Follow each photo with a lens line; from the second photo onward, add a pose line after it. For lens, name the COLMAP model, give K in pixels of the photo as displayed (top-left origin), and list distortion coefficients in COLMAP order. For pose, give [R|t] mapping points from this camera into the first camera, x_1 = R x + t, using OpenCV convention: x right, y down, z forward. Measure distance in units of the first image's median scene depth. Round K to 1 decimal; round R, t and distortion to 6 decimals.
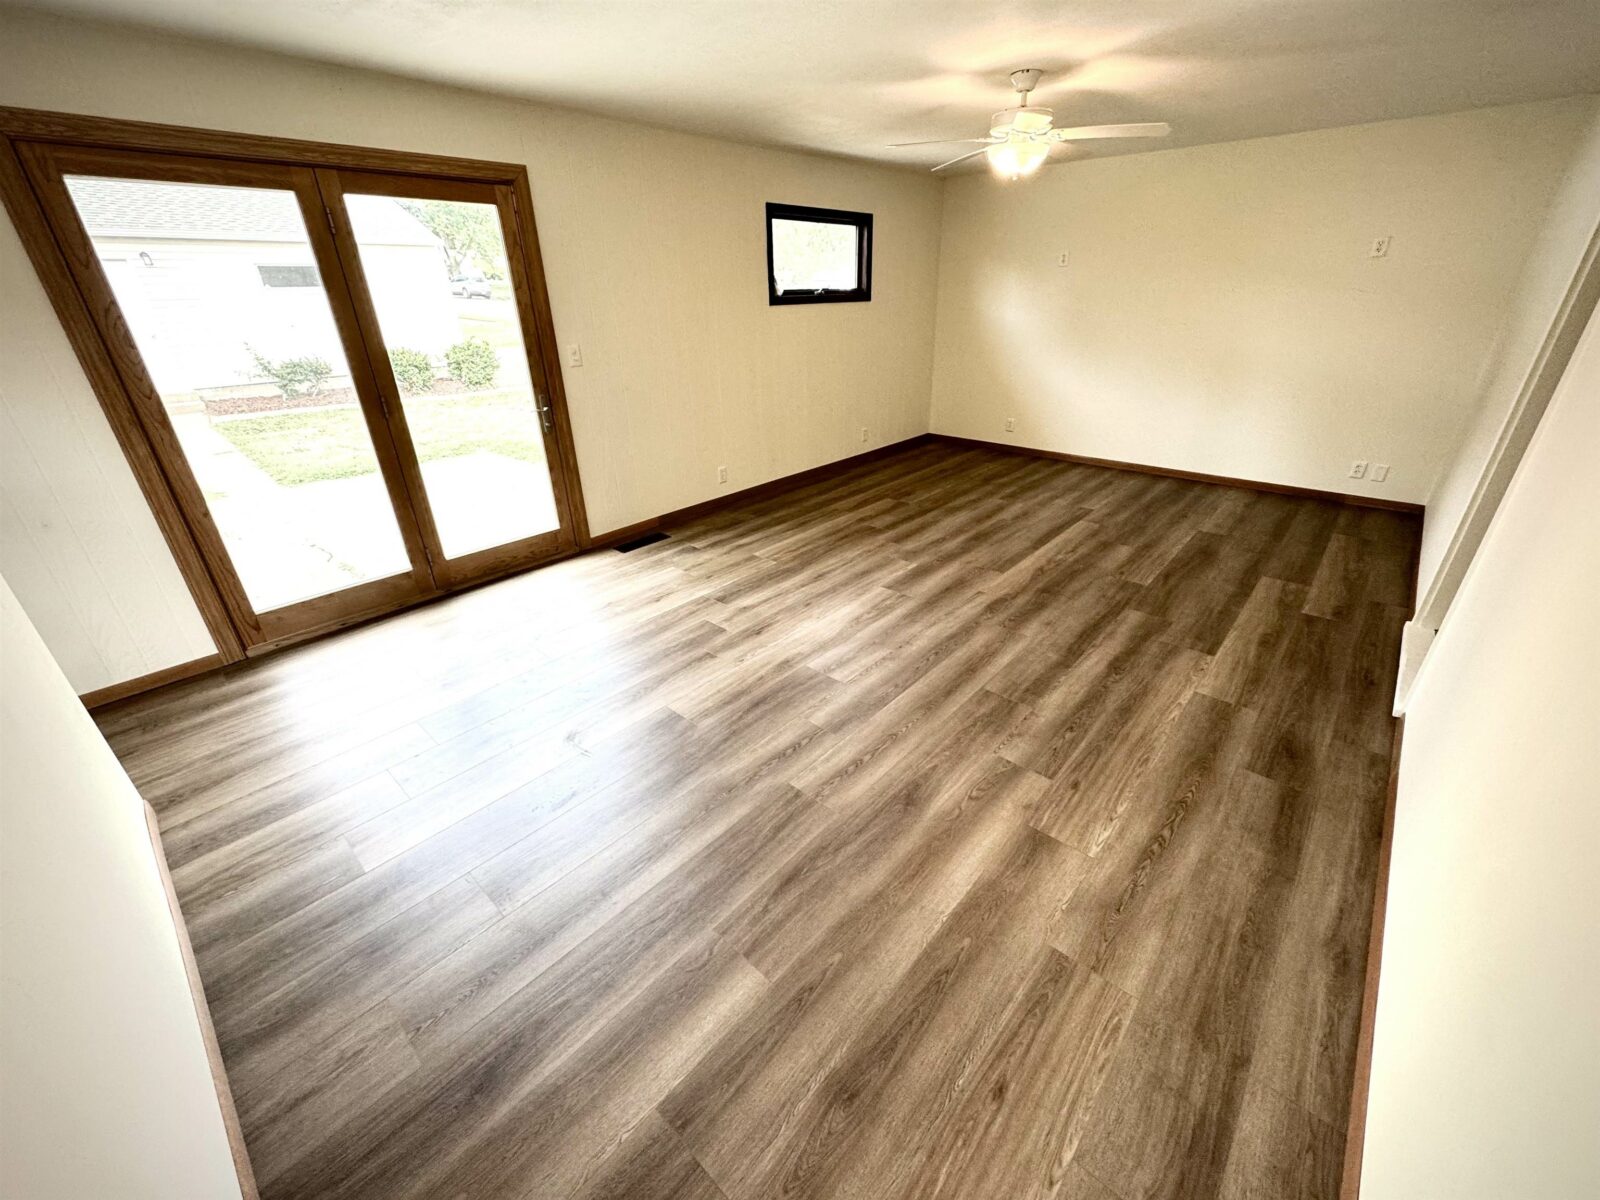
lens RADIAL K [[641.5, 0, 824.8], [0, 641.5, 604.5], [0, 0, 1]] dist [-0.001622, -0.000301]
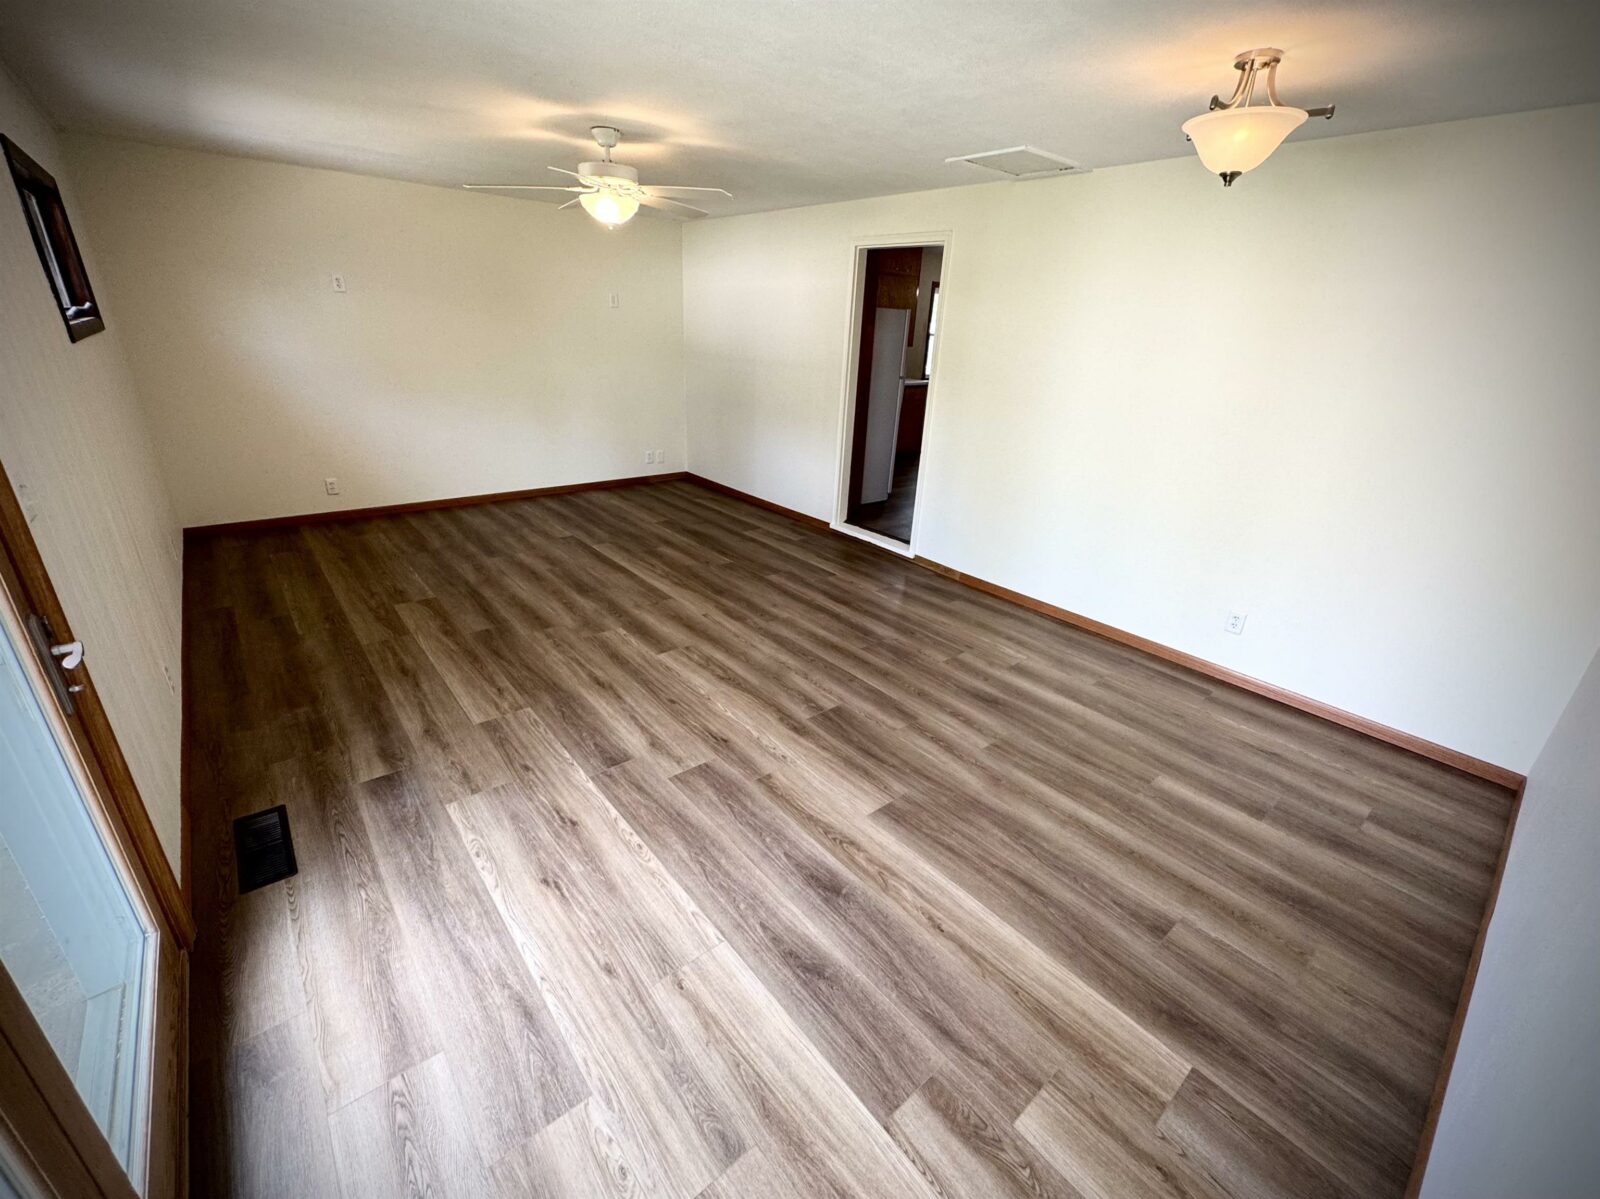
lens RADIAL K [[645.9, 0, 800.0], [0, 645.9, 599.5], [0, 0, 1]] dist [-0.001245, 0.000208]
pose [[0.165972, -0.366892, 0.915338, -0.682629], [0.395271, 0.875135, 0.279106, -0.270249], [-0.903446, 0.315483, 0.290269, 0.525085]]
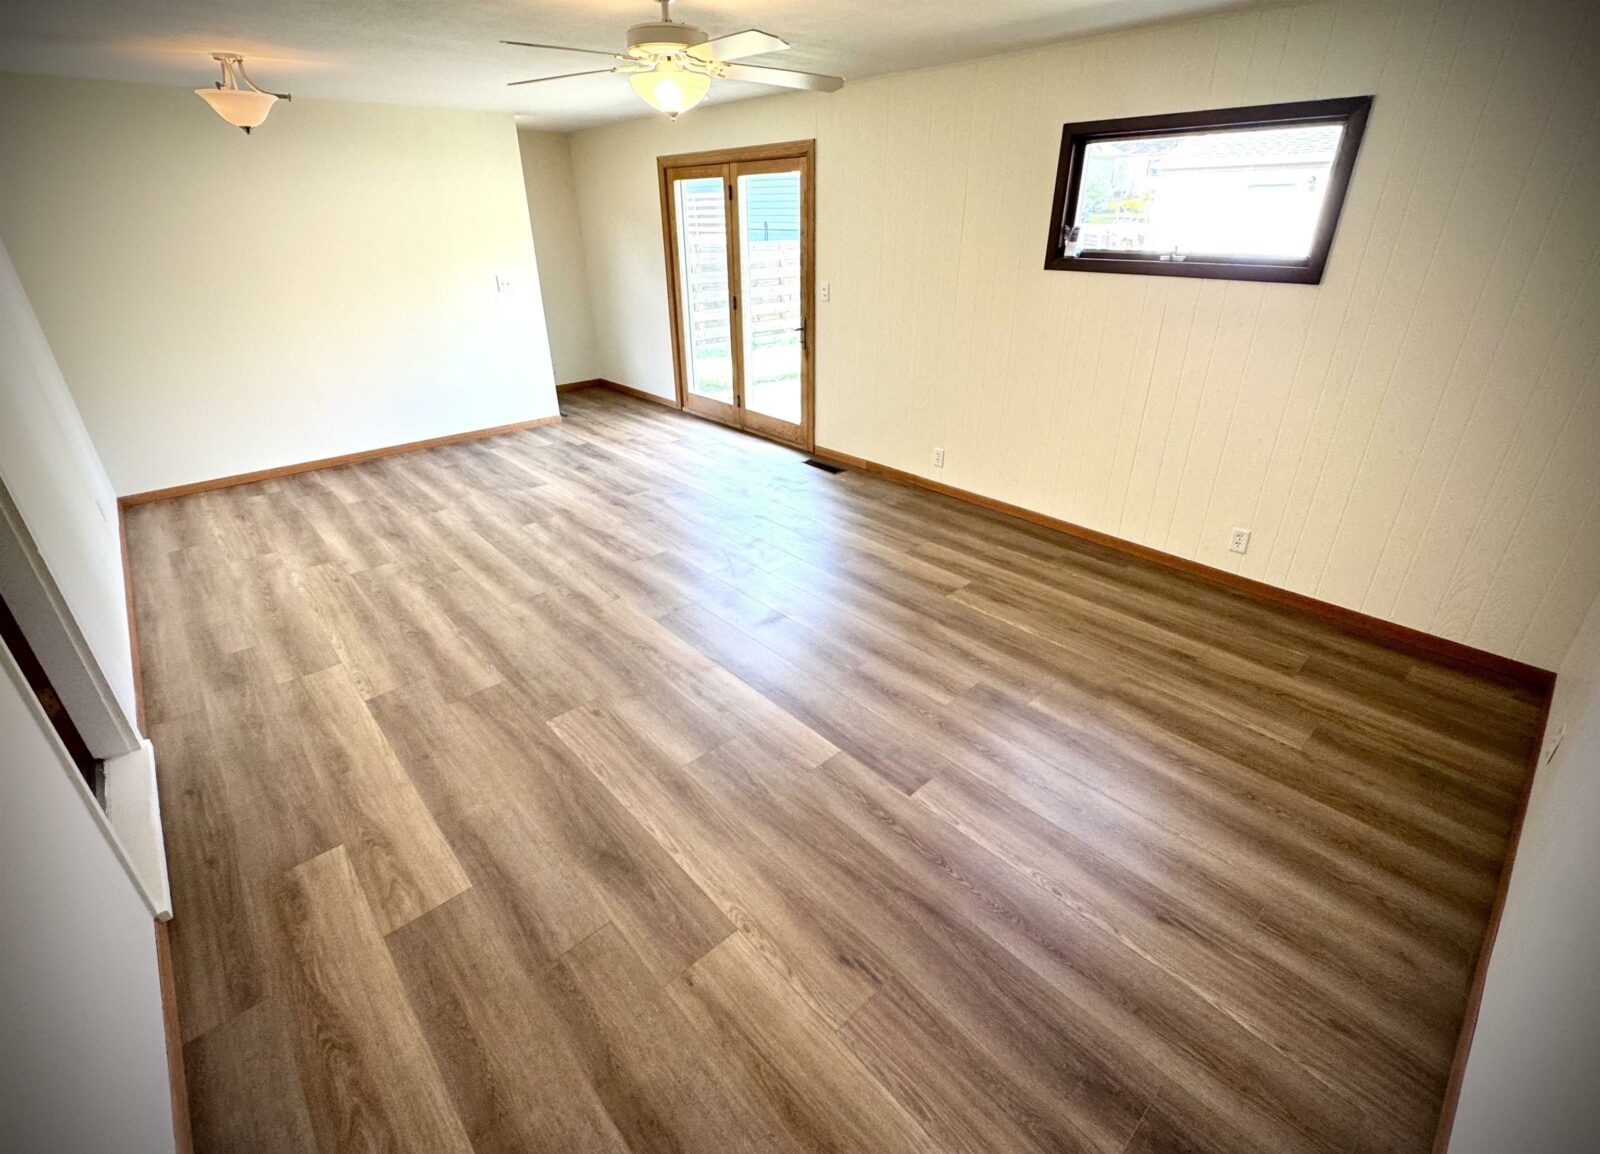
lens RADIAL K [[728.4, 0, 800.0], [0, 728.4, 577.0], [0, 0, 1]] dist [-0.001732, 0.000405]
pose [[-0.139045, 0.457828, -0.878100, 1.050153], [-0.433568, 0.769067, 0.469634, -0.606157], [0.890329, 0.446016, 0.091565, 1.091634]]
